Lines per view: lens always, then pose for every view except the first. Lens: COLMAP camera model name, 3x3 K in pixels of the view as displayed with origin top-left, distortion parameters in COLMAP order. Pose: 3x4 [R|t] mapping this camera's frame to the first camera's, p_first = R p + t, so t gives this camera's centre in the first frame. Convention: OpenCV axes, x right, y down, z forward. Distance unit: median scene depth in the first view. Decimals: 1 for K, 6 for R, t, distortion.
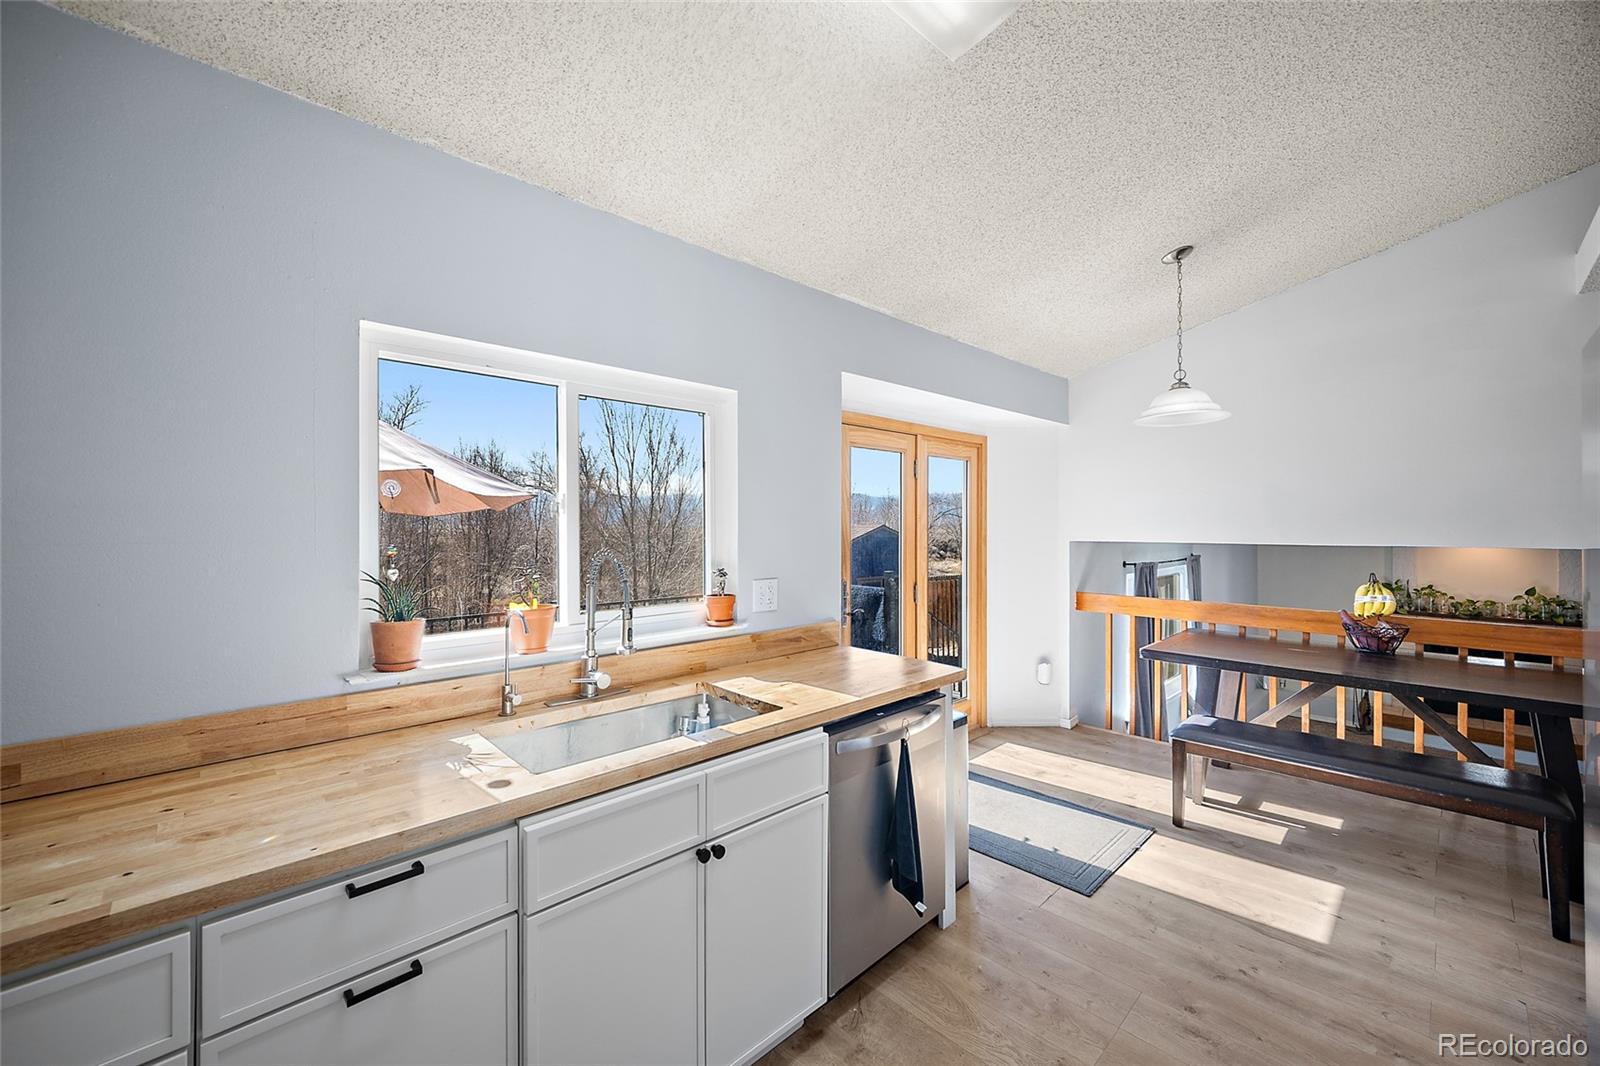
lens RADIAL K [[626.5, 0, 794.5], [0, 626.5, 524.4], [0, 0, 1]] dist [0.000537, 0.000016]
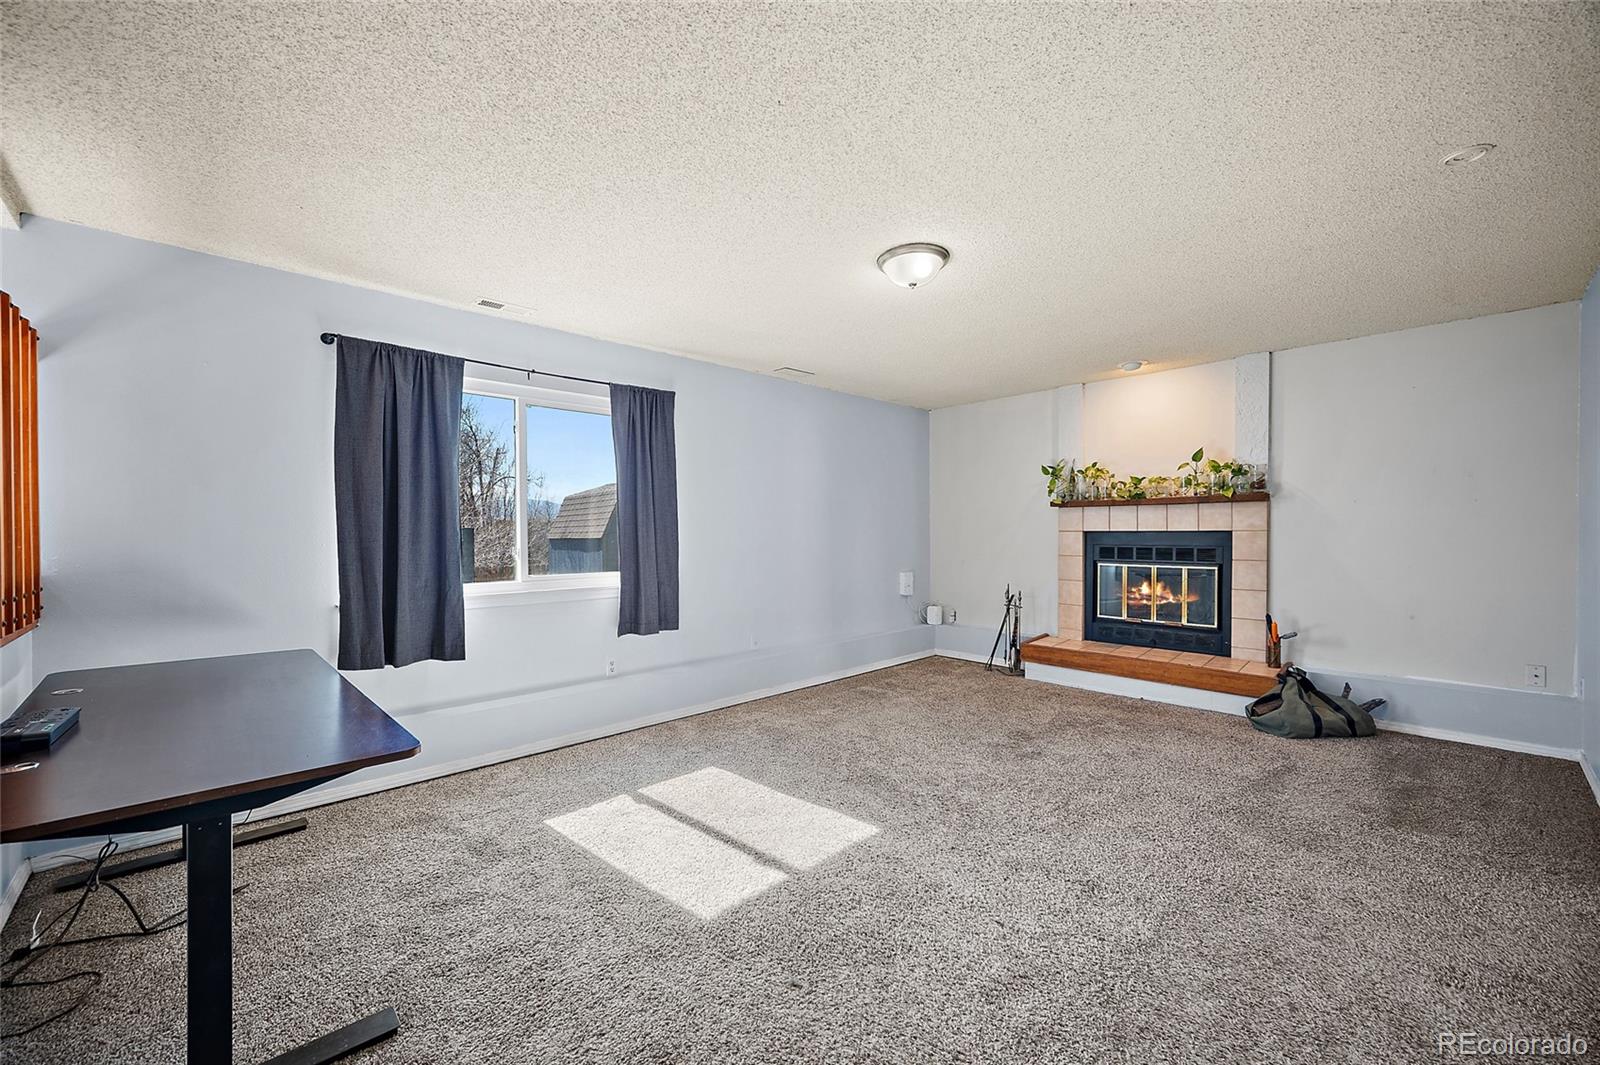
lens RADIAL K [[636.7, 0, 791.5], [0, 636.7, 540.9], [0, 0, 1]] dist [-0.000982, -0.000270]
pose [[0.999992, -0.003884, -0.001348, 0.719909], [0.003898, 0.999943, 0.009951, 0.189757], [0.001310, -0.009956, 0.999950, 0.297840]]
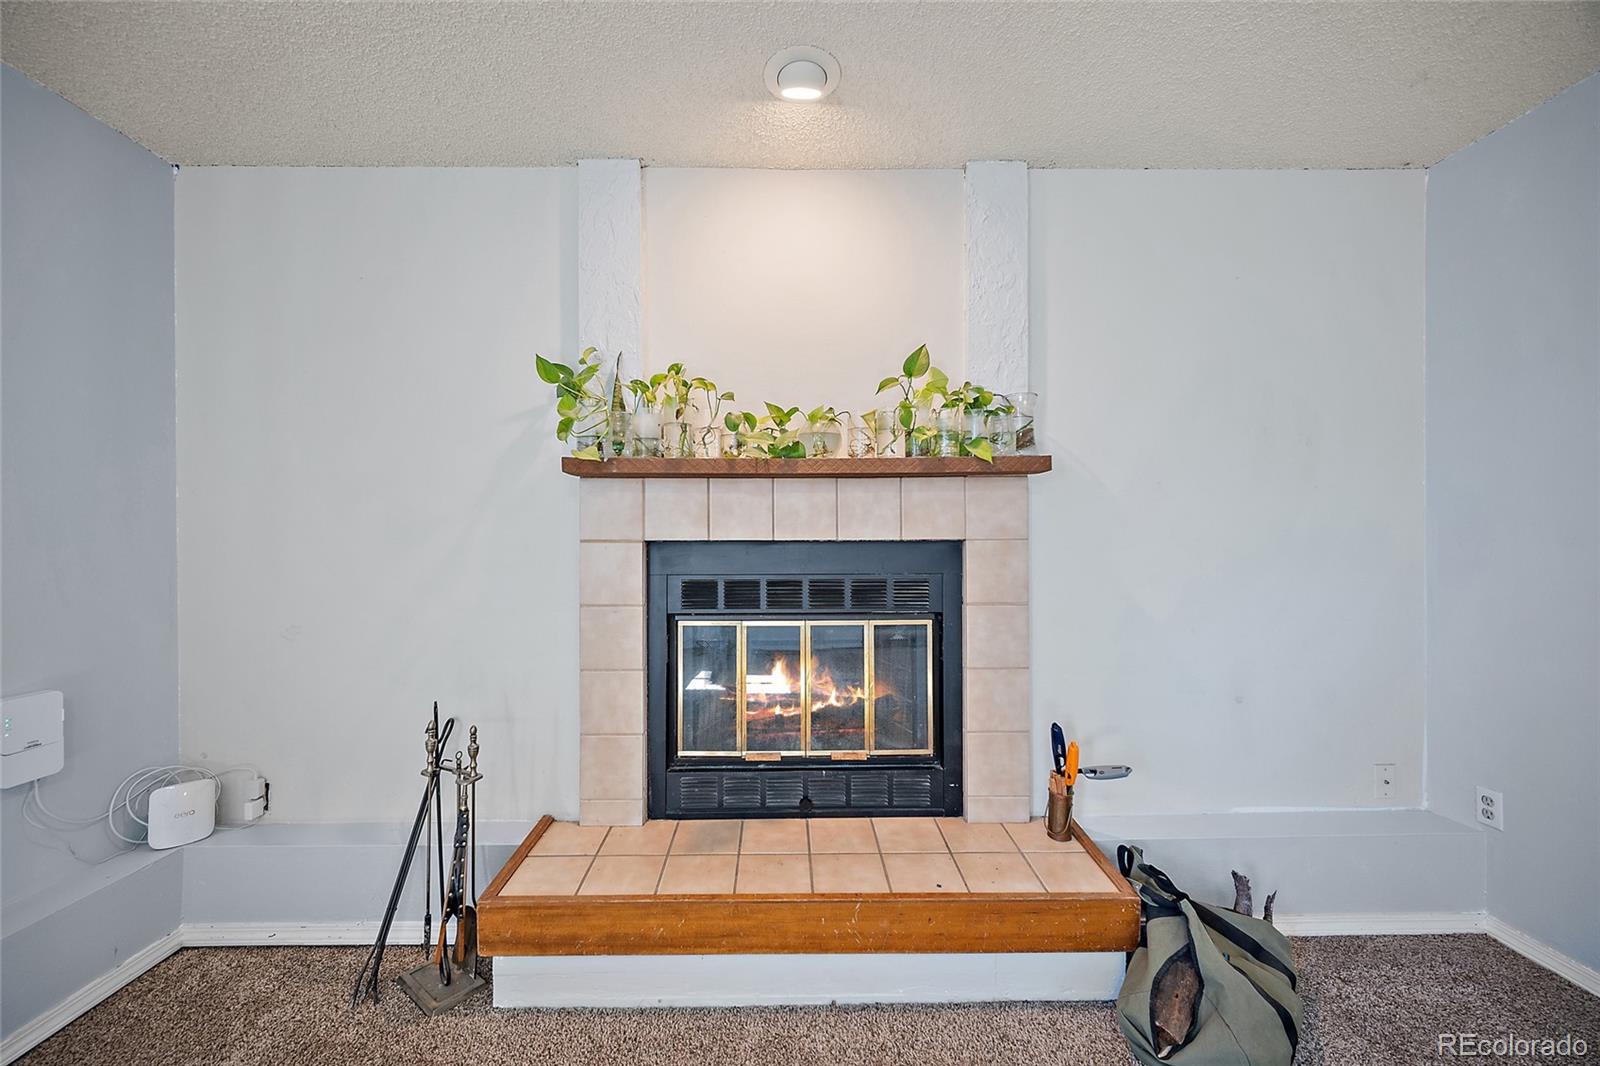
lens RADIAL K [[636.7, 0, 791.5], [0, 636.7, 541.4], [0, 0, 1]] dist [-0.000982, -0.000270]
pose [[0.681336, -0.000237, 0.731971, 0.905343], [0.007833, 0.999945, -0.006967, 0.189663], [-0.731929, 0.010480, 0.681300, 0.829319]]
